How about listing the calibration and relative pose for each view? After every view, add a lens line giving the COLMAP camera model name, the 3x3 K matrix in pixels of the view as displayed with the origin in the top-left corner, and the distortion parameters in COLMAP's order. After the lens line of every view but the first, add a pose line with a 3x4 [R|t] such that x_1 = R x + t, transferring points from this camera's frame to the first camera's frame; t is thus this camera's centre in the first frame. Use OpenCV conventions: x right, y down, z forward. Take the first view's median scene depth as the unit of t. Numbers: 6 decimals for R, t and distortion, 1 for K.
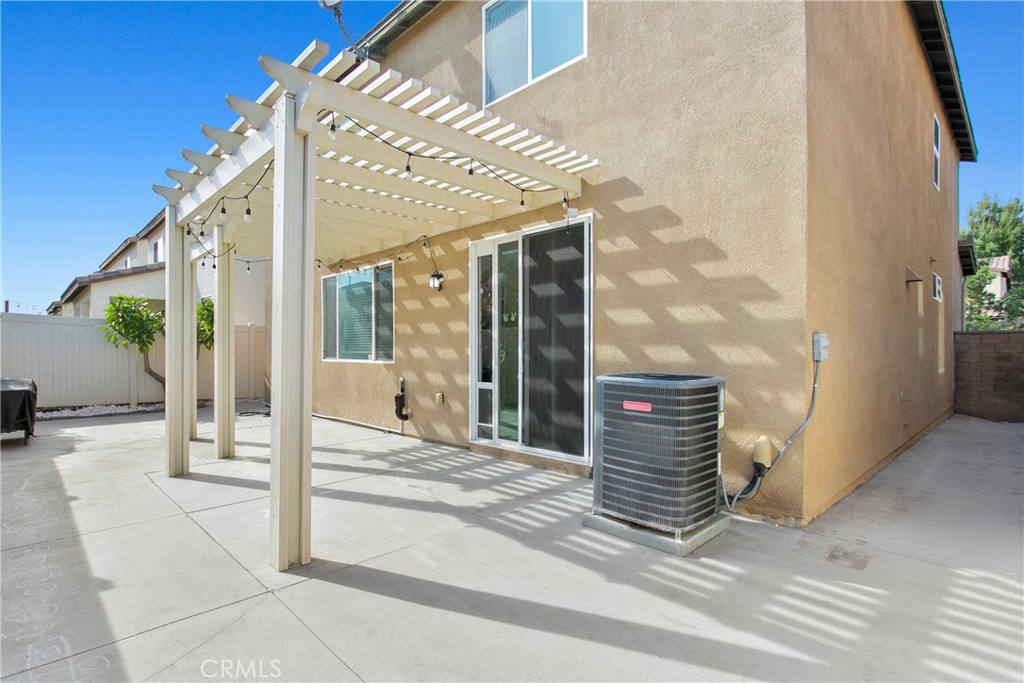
lens RADIAL K [[510.1, 0, 505.6], [0, 510.1, 348.5], [0, 0, 1]] dist [-0.006619, 0.001349]
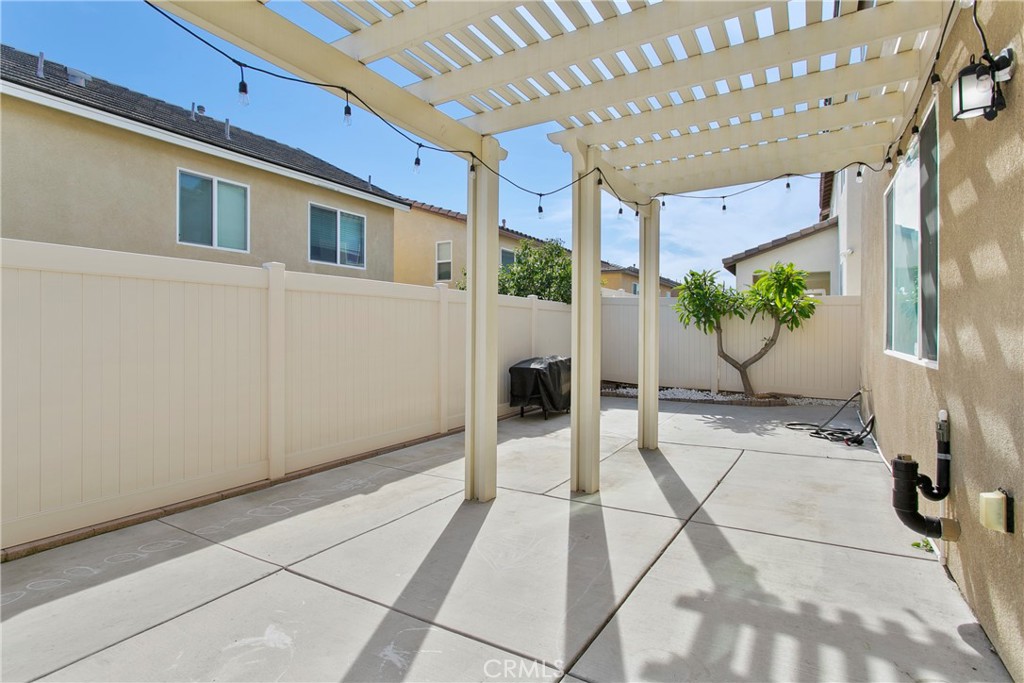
lens RADIAL K [[510.1, 0, 503.0], [0, 510.1, 327.1], [0, 0, 1]] dist [-0.006619, 0.001349]
pose [[0.251498, -0.003823, -0.967850, 0.055125], [0.000329, 0.999992, -0.003864, 0.000081], [0.967858, 0.000654, 0.251497, 0.547895]]
